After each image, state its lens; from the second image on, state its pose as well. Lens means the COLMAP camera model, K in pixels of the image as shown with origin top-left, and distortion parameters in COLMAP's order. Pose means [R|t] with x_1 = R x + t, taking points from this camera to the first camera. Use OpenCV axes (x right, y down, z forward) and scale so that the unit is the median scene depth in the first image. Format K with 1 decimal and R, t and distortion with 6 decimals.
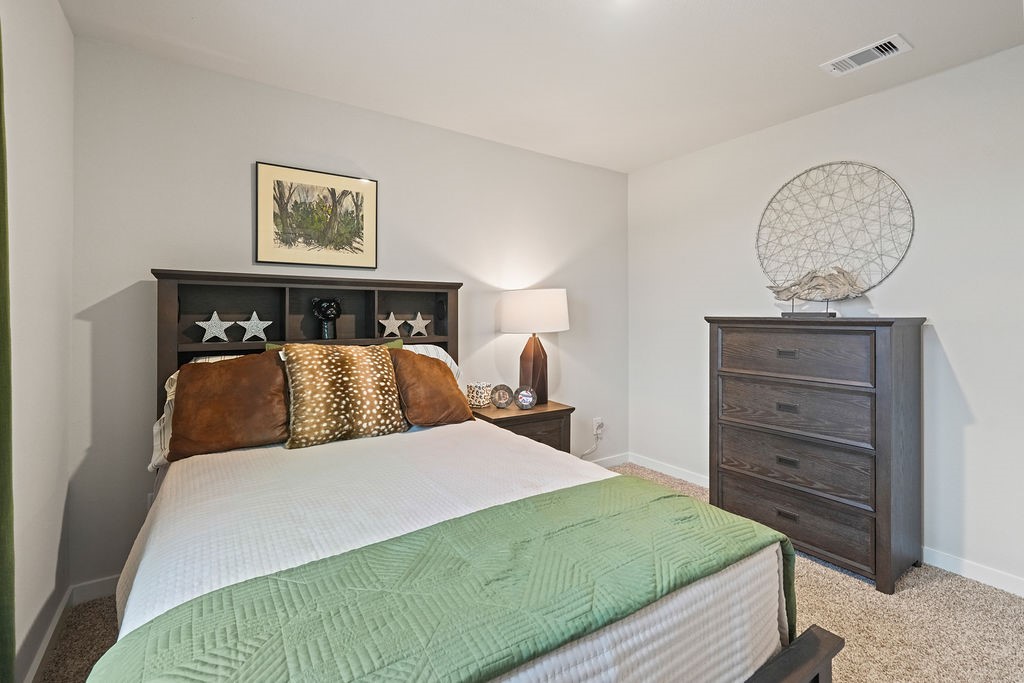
lens RADIAL K [[456.6, 0, 522.1], [0, 456.6, 317.9], [0, 0, 1]] dist [0.002072, -0.000127]
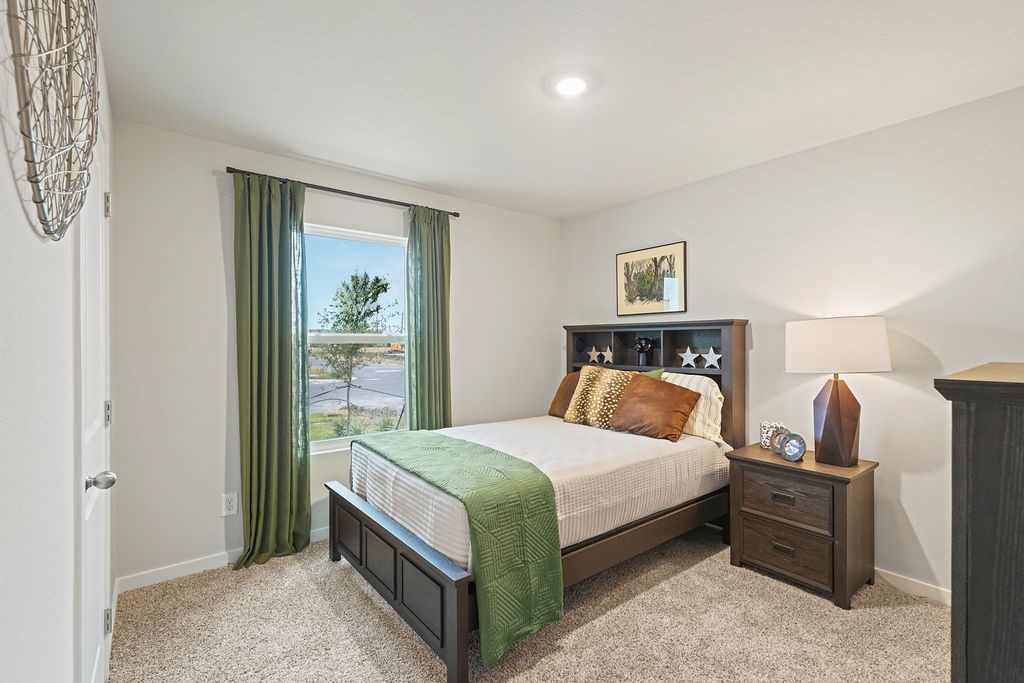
lens RADIAL K [[456.6, 0, 514.7], [0, 456.6, 343.6], [0, 0, 1]] dist [0.002072, -0.000127]
pose [[0.078811, -0.005944, -0.996872, 0.953463], [-0.013427, 0.999885, -0.007024, -0.007306], [0.996799, 0.013939, 0.078723, 0.483184]]
